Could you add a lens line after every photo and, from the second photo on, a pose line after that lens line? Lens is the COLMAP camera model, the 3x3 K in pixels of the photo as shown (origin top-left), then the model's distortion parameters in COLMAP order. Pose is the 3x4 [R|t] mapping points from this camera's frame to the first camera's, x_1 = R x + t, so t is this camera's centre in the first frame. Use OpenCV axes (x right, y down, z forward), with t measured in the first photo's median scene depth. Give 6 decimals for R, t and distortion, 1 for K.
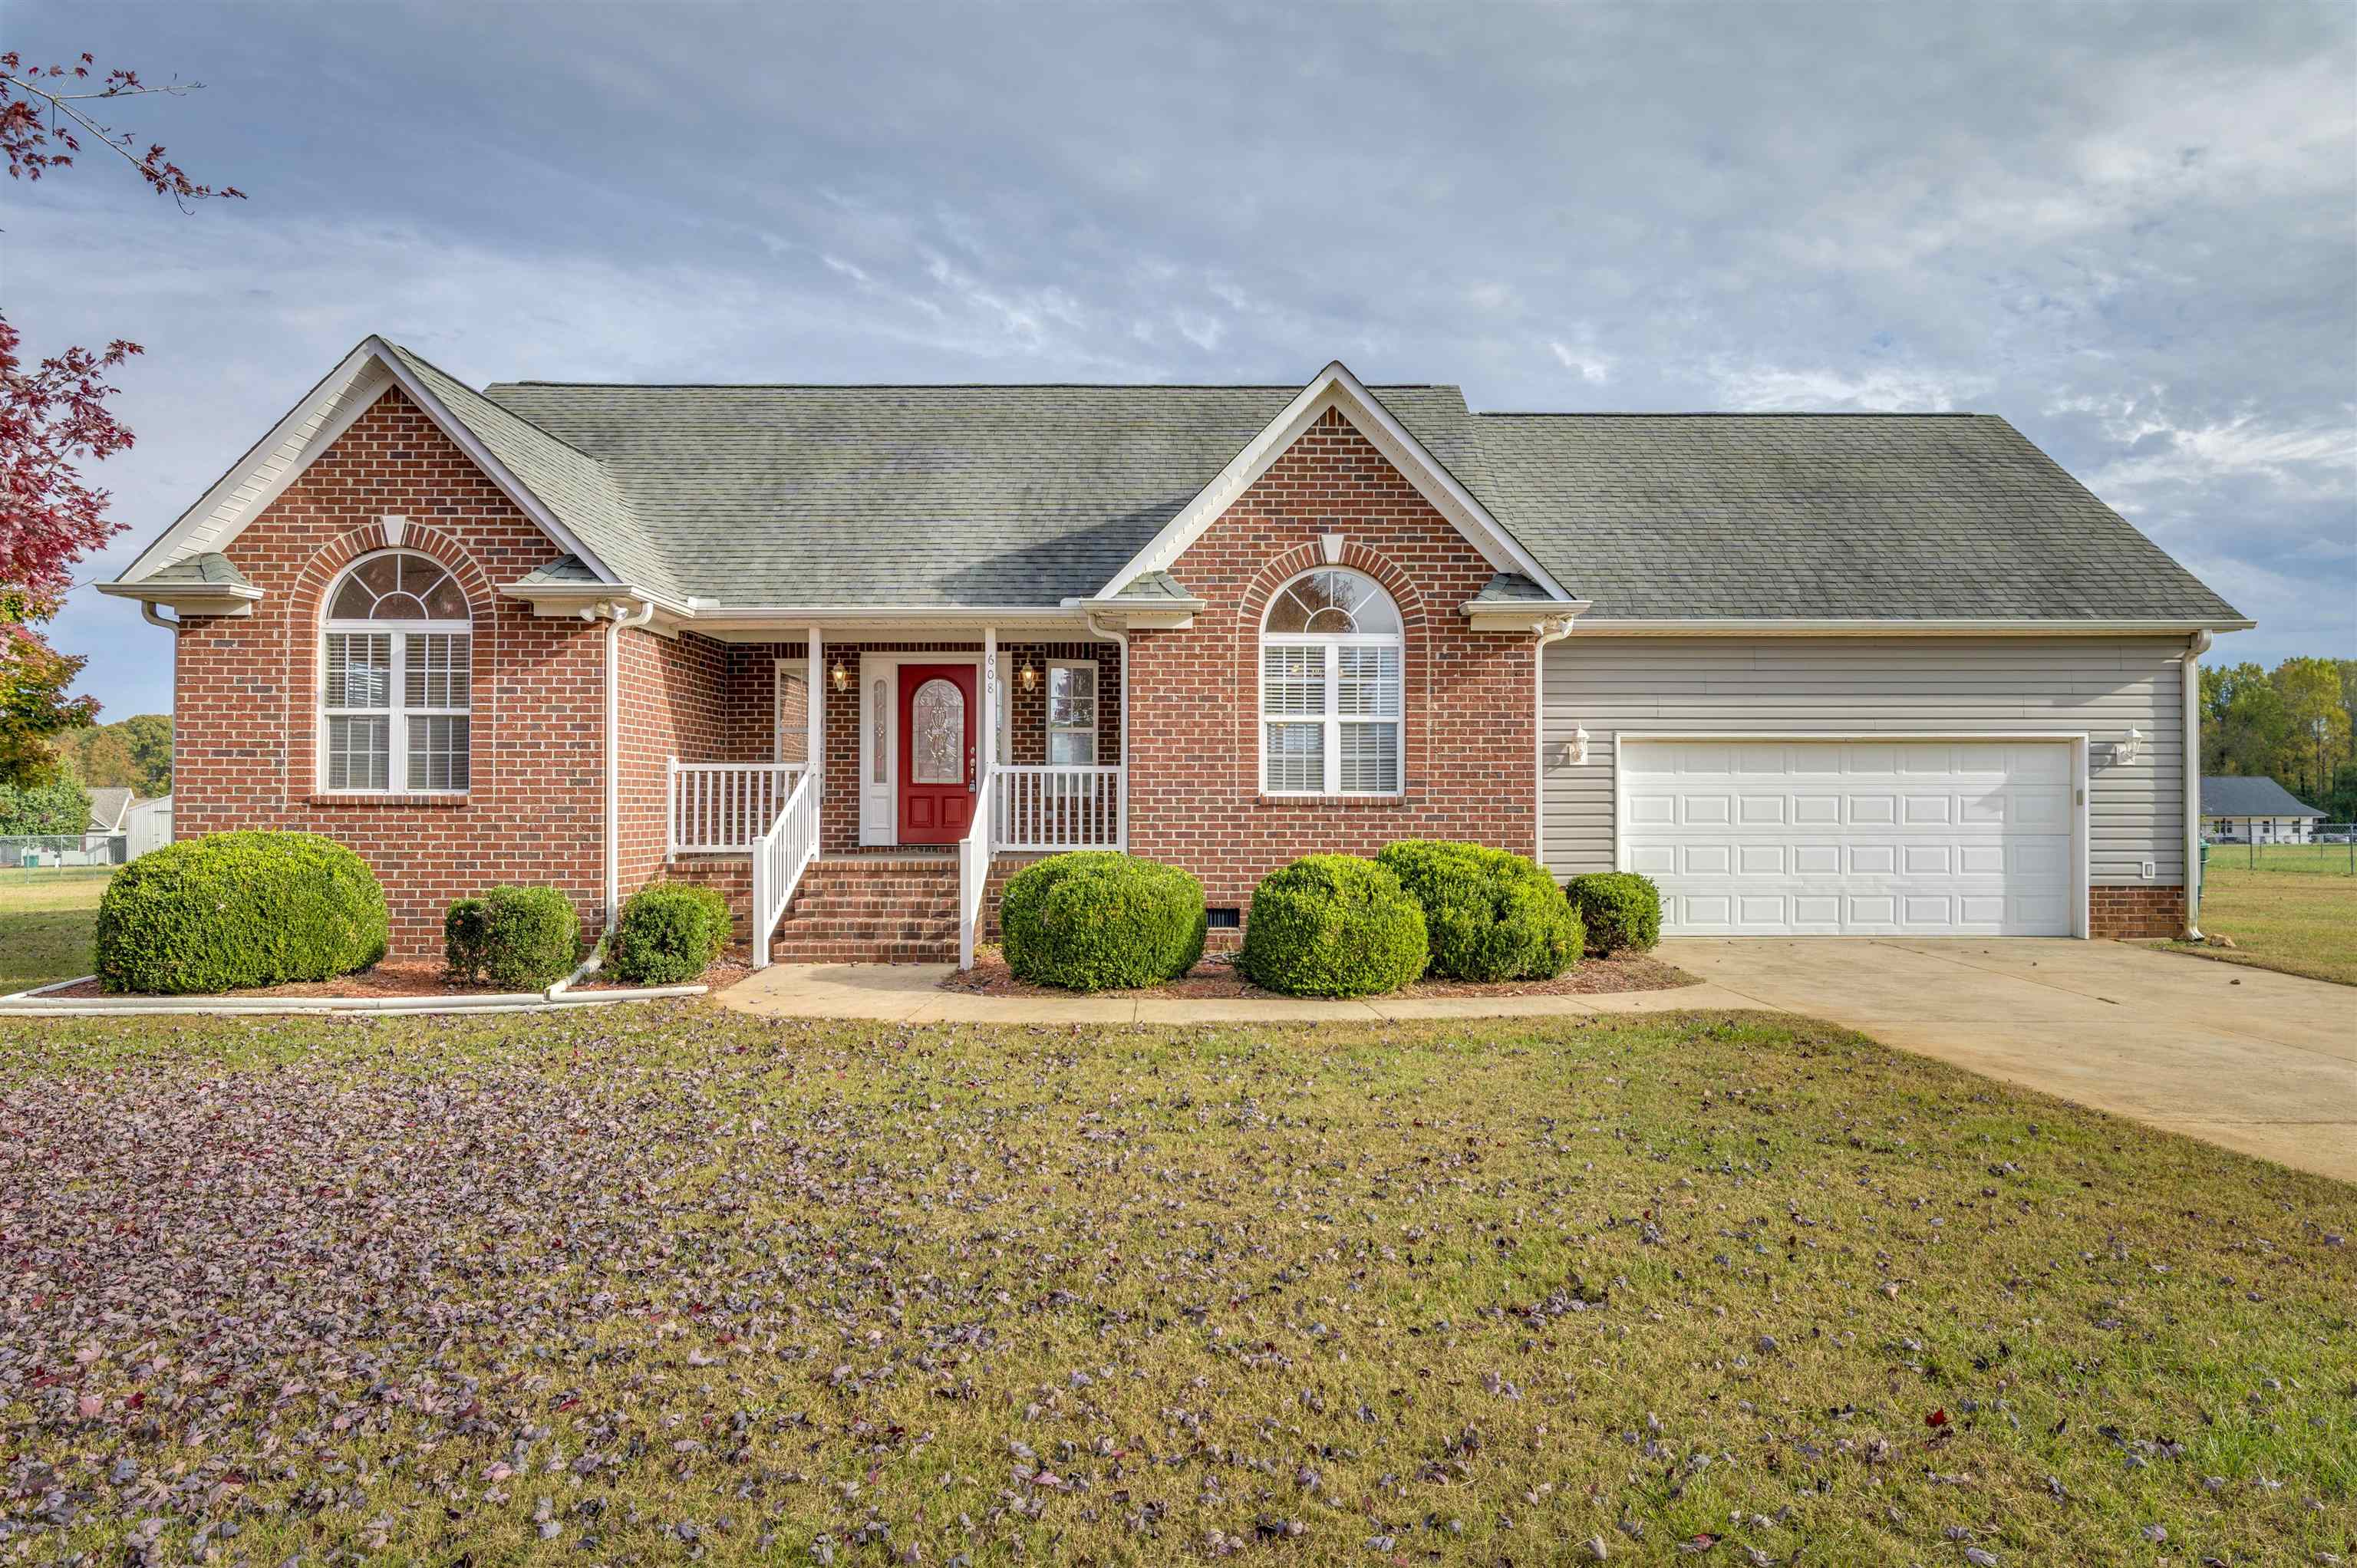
lens RADIAL K [[1133.4, 0, 1218.7], [0, 1133.4, 777.7], [0, 0, 1]] dist [0.001235, 0.000419]
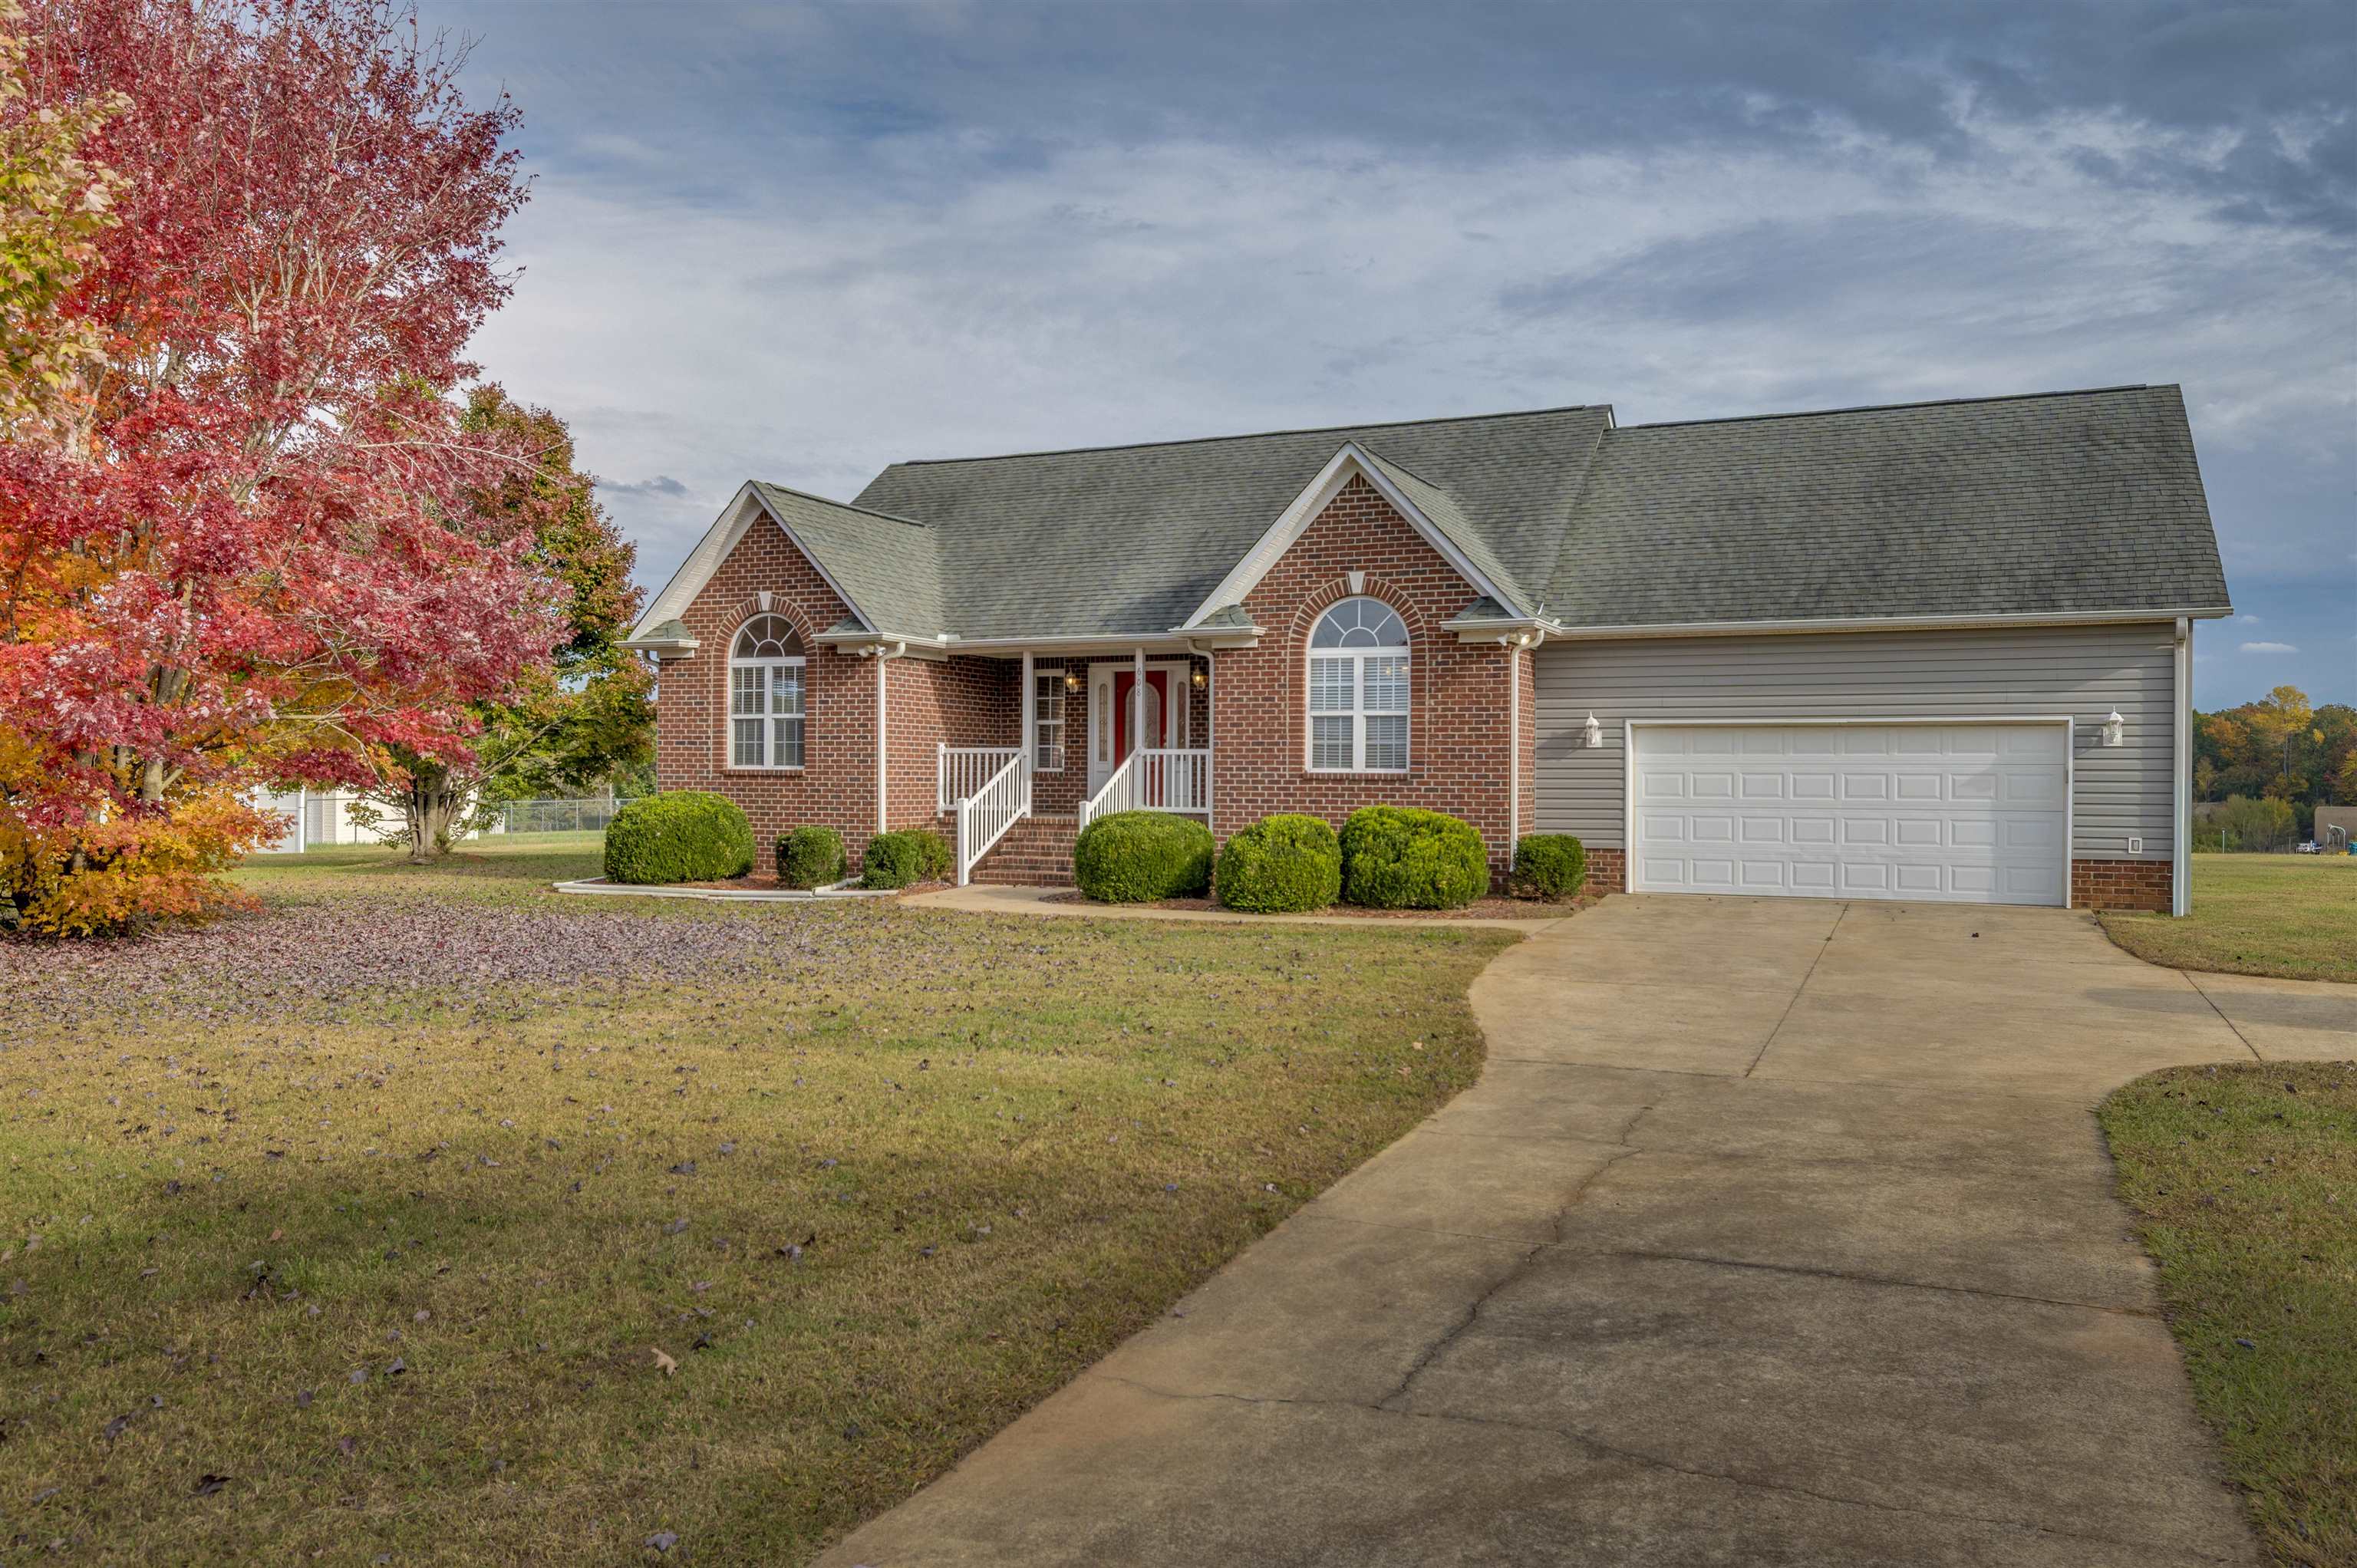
lens RADIAL K [[1068.4, 0, 1257.7], [0, 1068.4, 769.9], [0, 0, 1]] dist [0.001116, 0.000020]
pose [[0.954497, 0.003306, -0.298201, 0.360925], [0.001278, 0.999884, 0.015176, -0.005639], [0.298217, -0.014866, 0.954382, -0.209975]]
